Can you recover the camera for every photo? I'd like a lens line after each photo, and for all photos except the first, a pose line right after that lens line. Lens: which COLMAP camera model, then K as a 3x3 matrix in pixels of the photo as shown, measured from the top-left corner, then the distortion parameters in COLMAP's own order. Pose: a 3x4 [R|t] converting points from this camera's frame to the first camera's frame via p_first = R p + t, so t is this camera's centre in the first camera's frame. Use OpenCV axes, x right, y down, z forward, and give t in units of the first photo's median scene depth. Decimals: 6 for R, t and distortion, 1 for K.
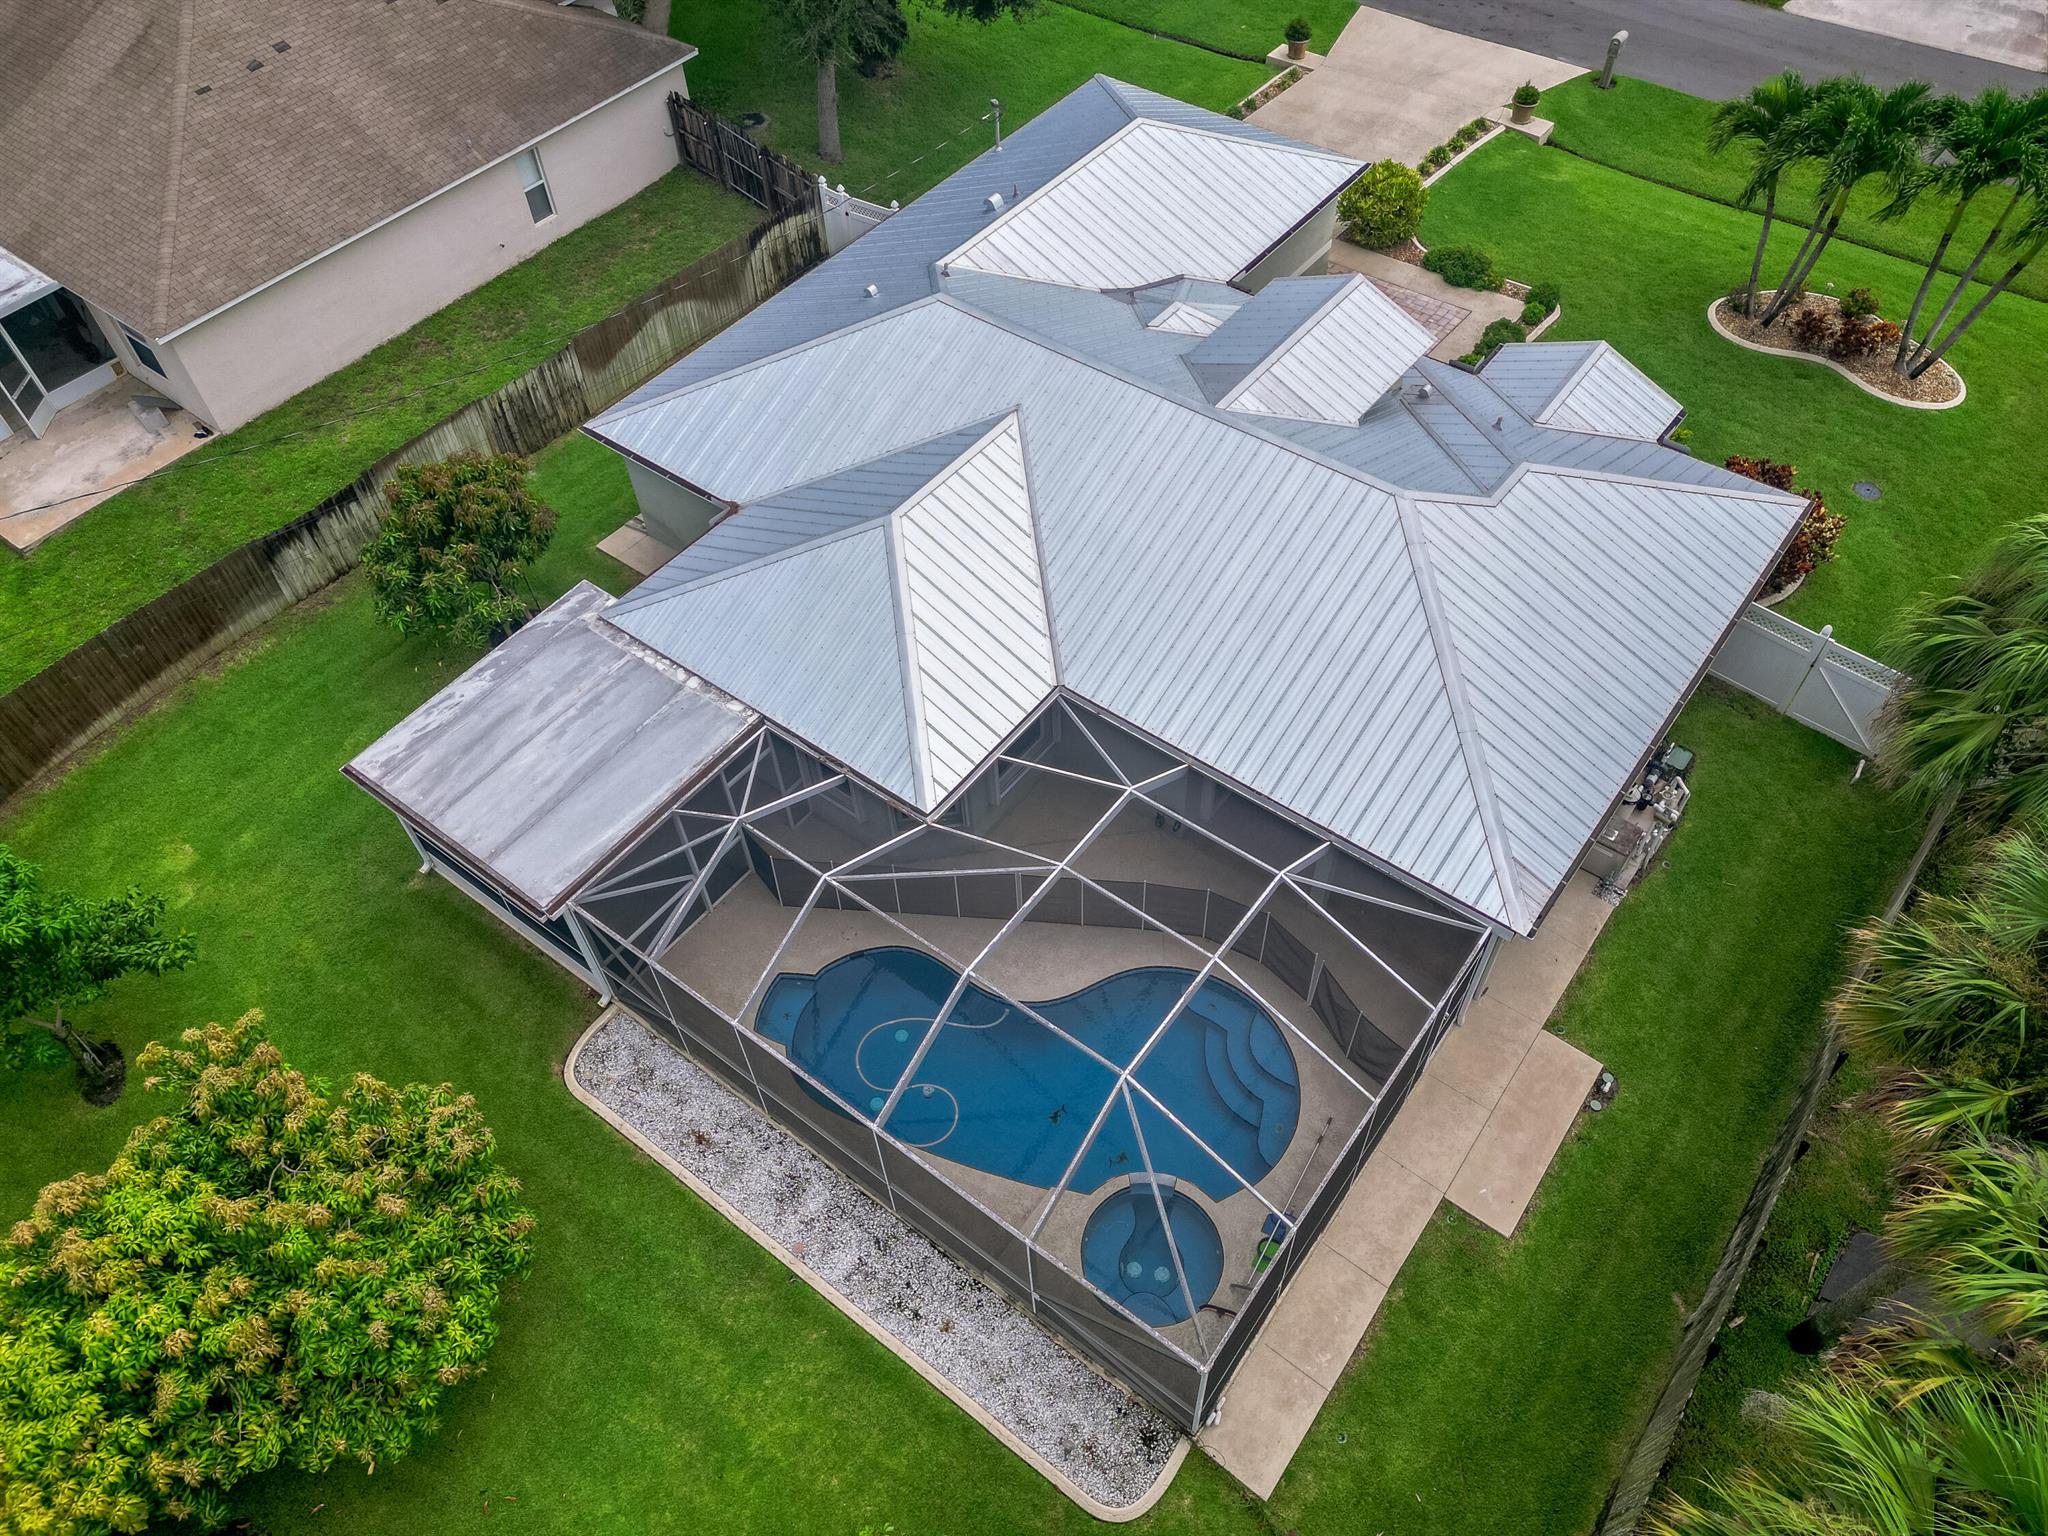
lens RADIAL K [[1446.2, 0, 1033.4], [0, 1446.2, 771.8], [0, 0, 1]] dist [0.045215, -0.034115]
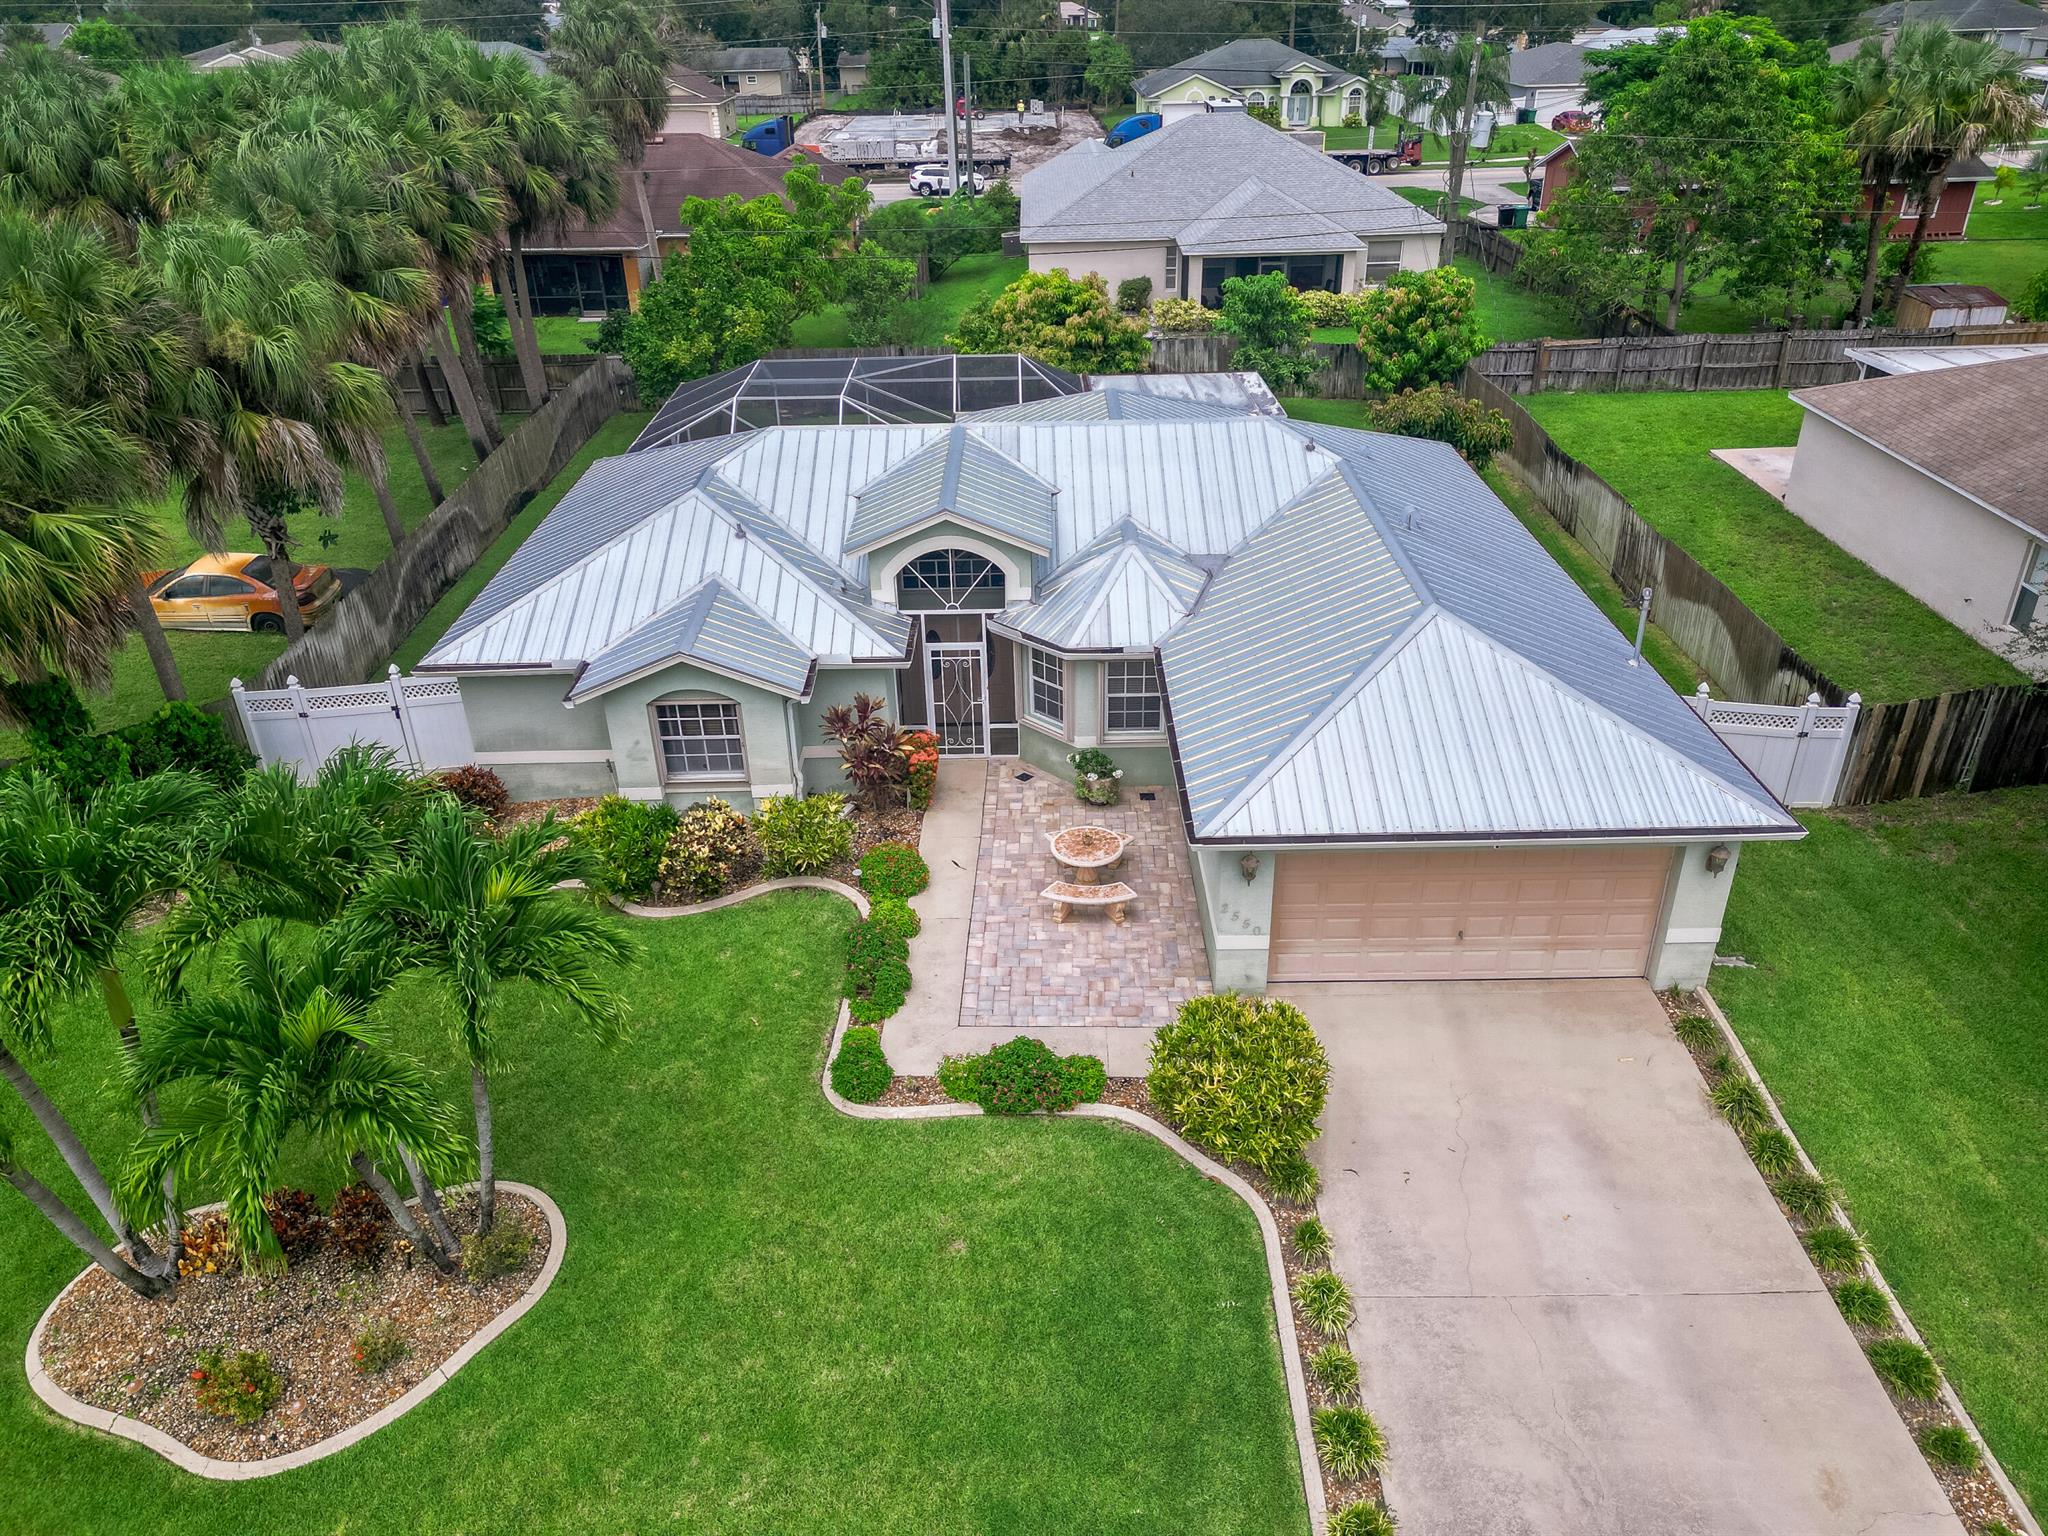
lens RADIAL K [[1446.2, 0, 1025.3], [0, 1446.2, 757.1], [0, 0, 1]] dist [0.045215, -0.034115]
pose [[-0.793896, 0.324782, -0.514049, 0.716230], [-0.447264, 0.260806, 0.855532, -1.120997], [0.411928, 0.909119, -0.061789, 1.263545]]
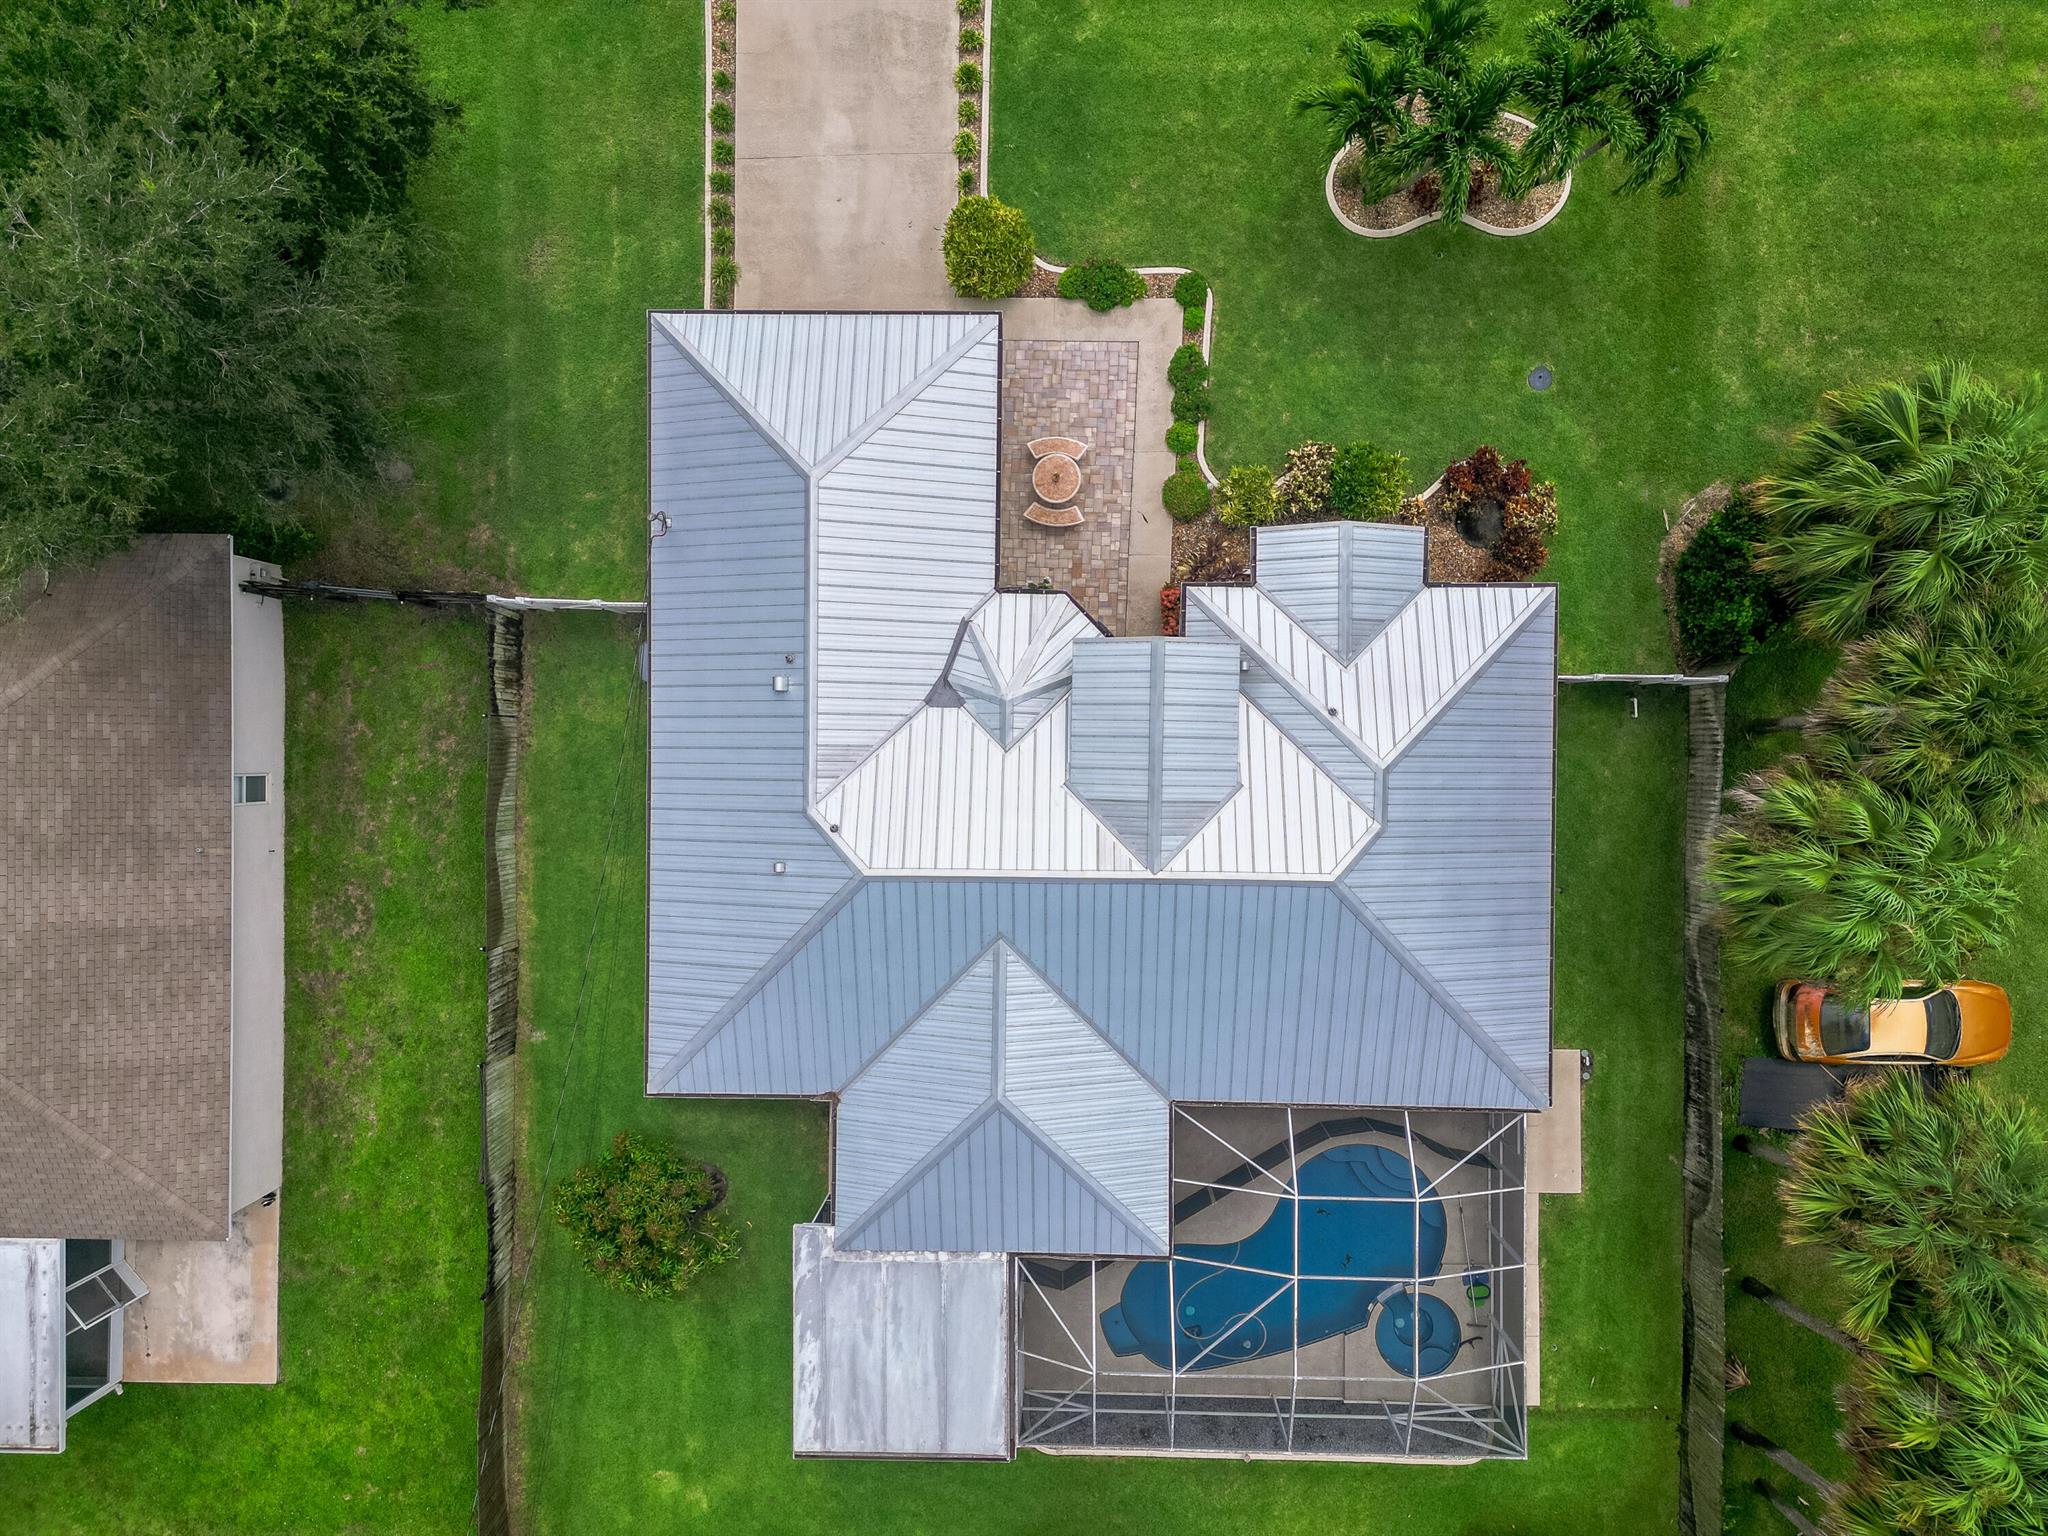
lens RADIAL K [[1446.2, 0, 1030.9], [0, 1446.2, 769.9], [0, 0, 1]] dist [0.045215, -0.034115]
pose [[0.801296, -0.598250, -0.004675, 0.095154], [0.470234, 0.624962, 0.623139, -1.045783], [-0.369872, -0.501517, 0.782097, 0.137601]]
